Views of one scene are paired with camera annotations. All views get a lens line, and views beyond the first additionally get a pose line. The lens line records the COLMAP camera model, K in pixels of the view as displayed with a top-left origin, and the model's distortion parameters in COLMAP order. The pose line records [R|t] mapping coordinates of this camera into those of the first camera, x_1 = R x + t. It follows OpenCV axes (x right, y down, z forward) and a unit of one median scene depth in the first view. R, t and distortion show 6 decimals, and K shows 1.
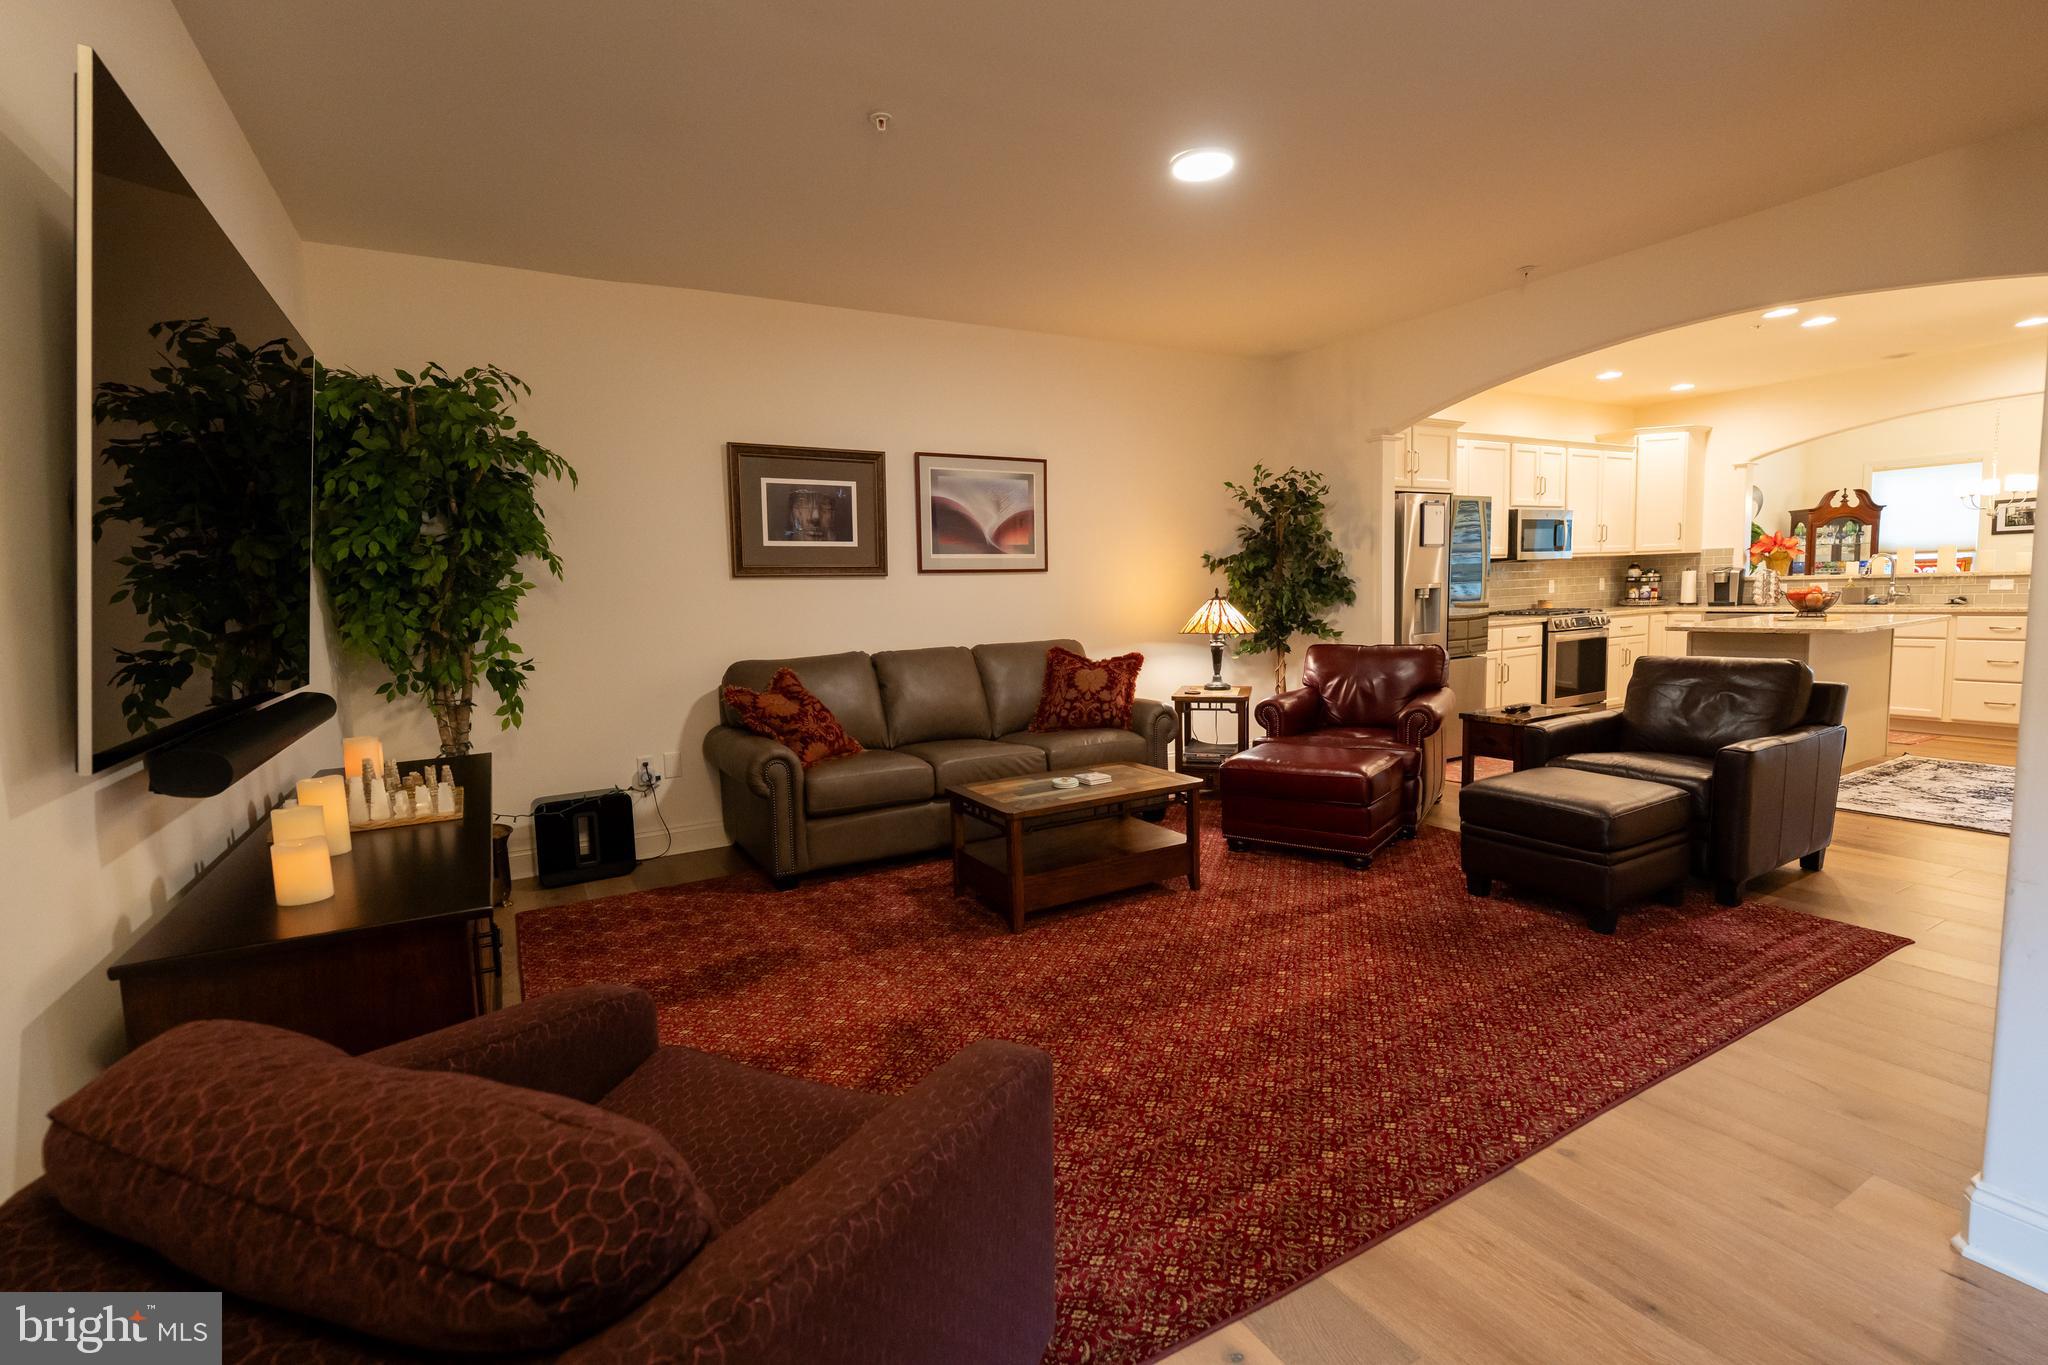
lens RADIAL K [[915.6, 0, 1024.3], [0, 915.6, 679.2], [0, 0, 1]] dist [-0.001488, -0.000017]
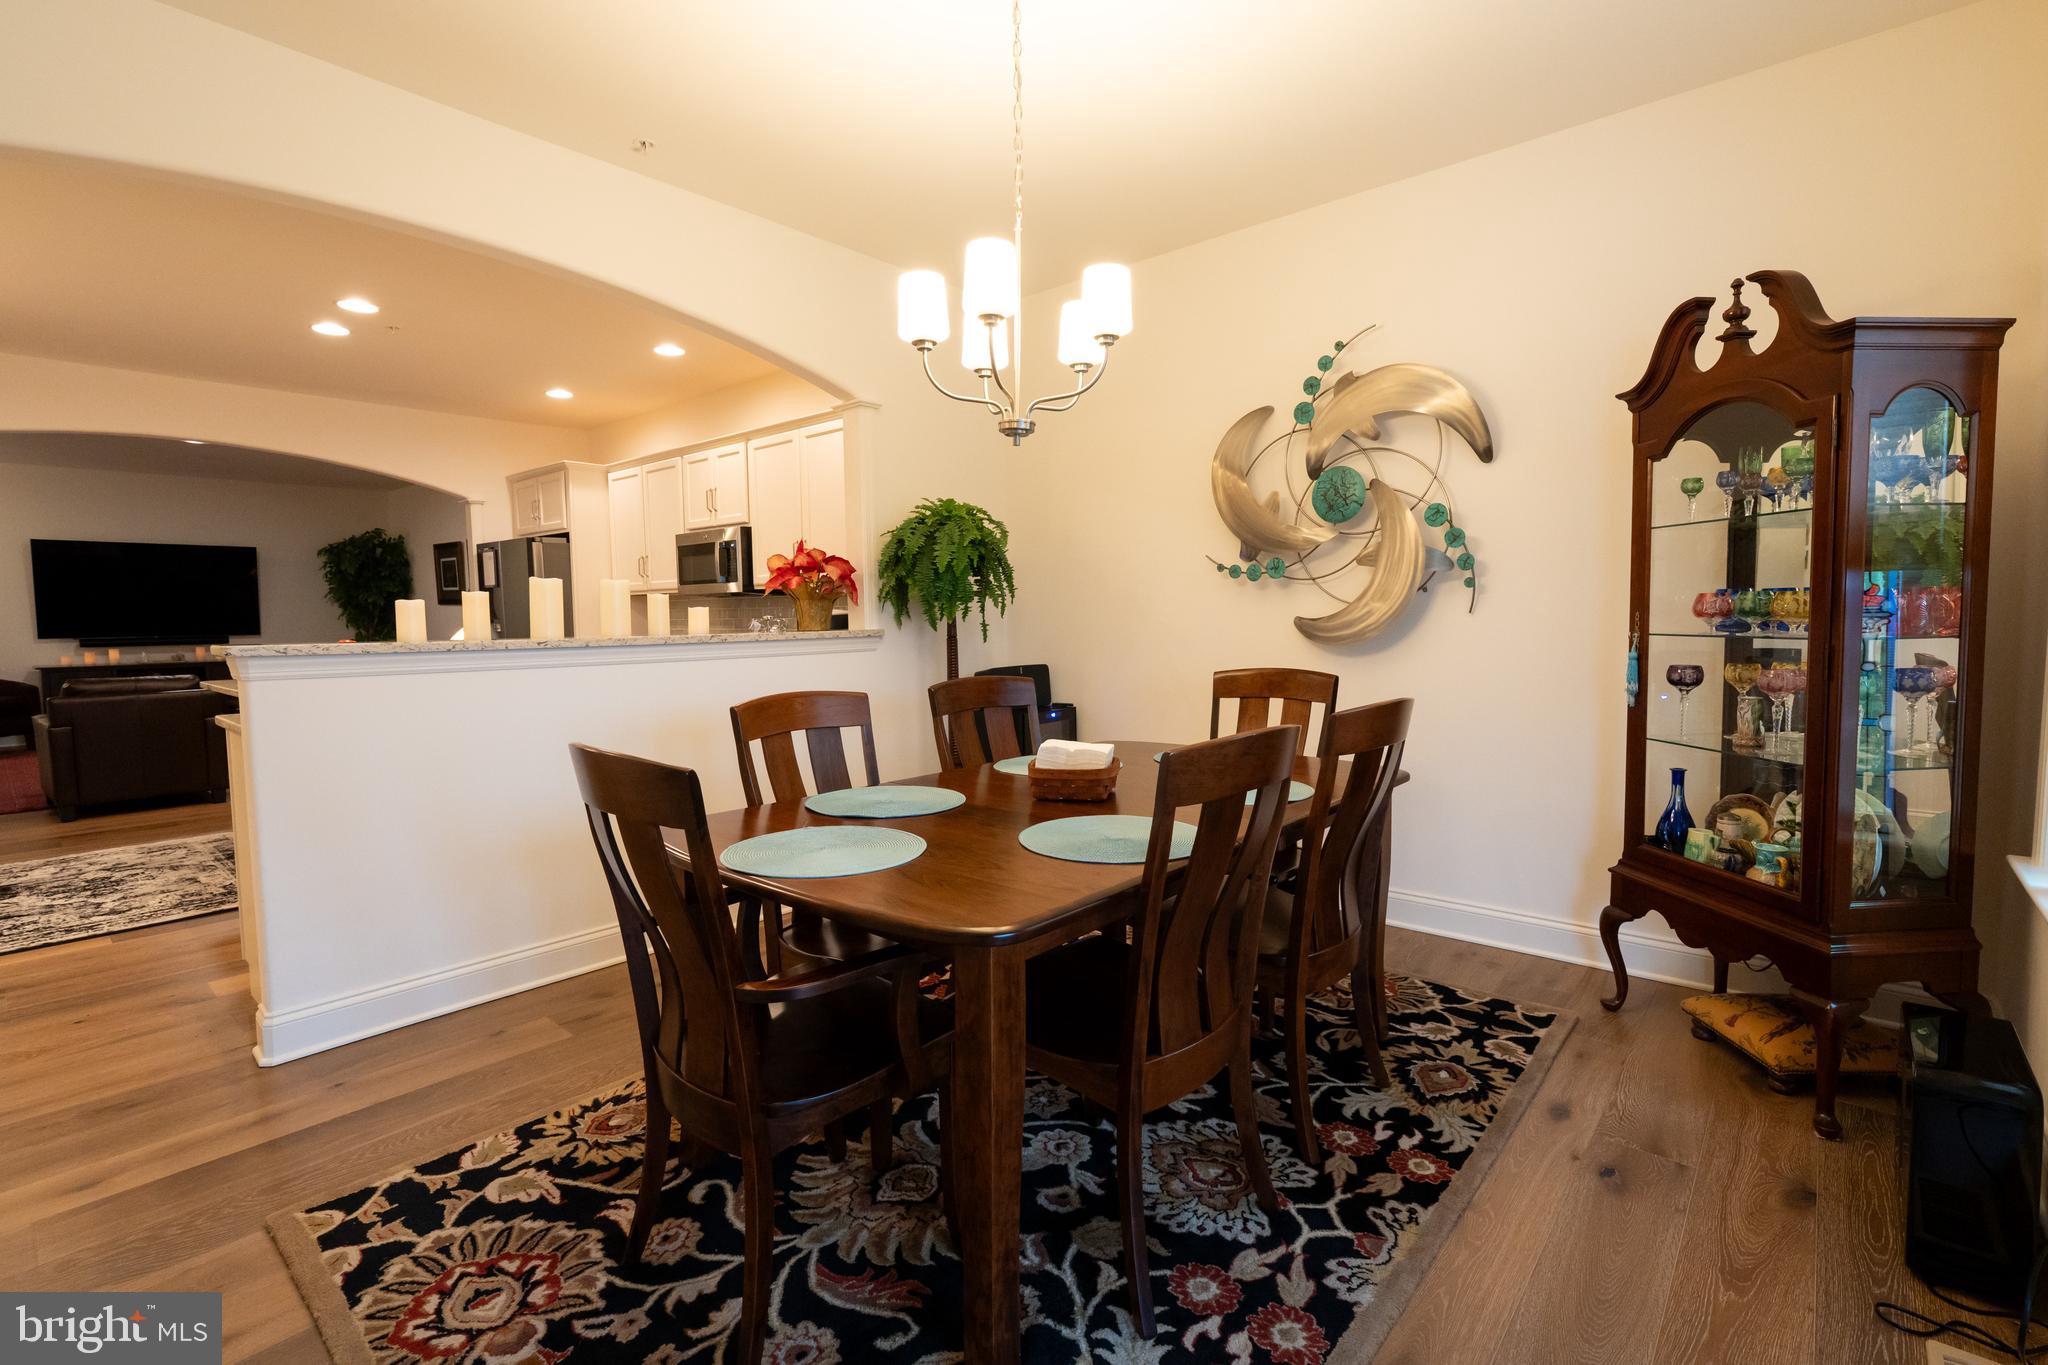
lens RADIAL K [[930.4, 0, 1027.1], [0, 930.4, 671.4], [0, 0, 1]] dist [0.000113, 0.000859]
pose [[0.325070, 0.090253, -0.941374, 2.065484], [-0.094053, 0.993586, 0.062781, -0.205015], [0.941001, 0.068131, 0.331473, 1.454045]]
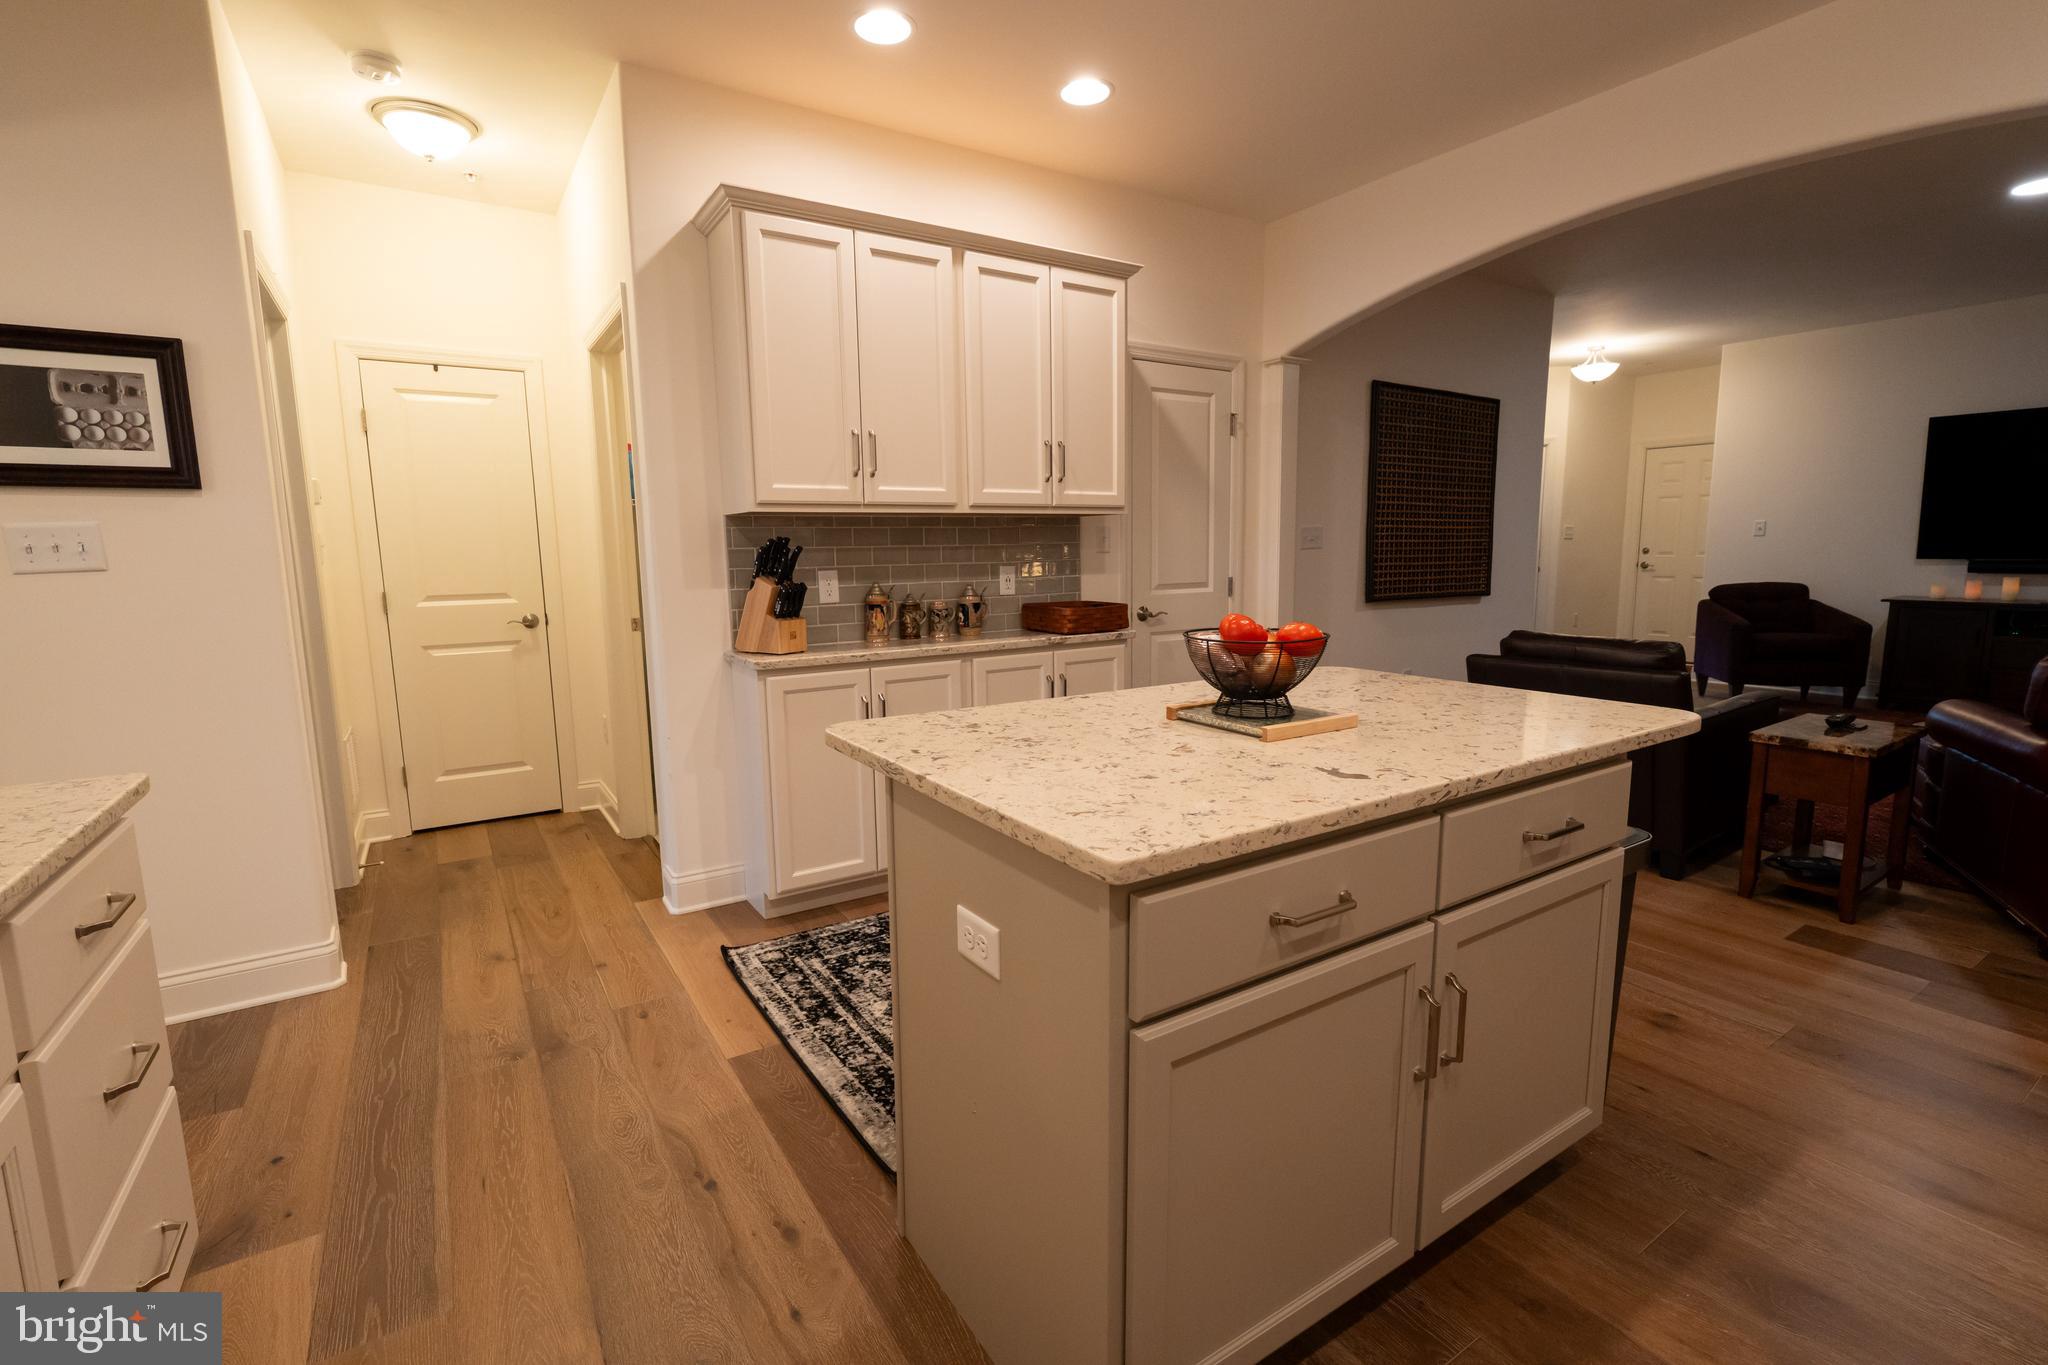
lens RADIAL K [[915.6, 0, 1024.3], [0, 915.6, 679.2], [0, 0, 1]] dist [-0.001488, -0.000017]
pose [[-0.997191, 0.057290, -0.048251, 1.058355], [0.043890, 0.968932, 0.243400, -0.177075], [0.060696, 0.240599, -0.968725, 1.450993]]
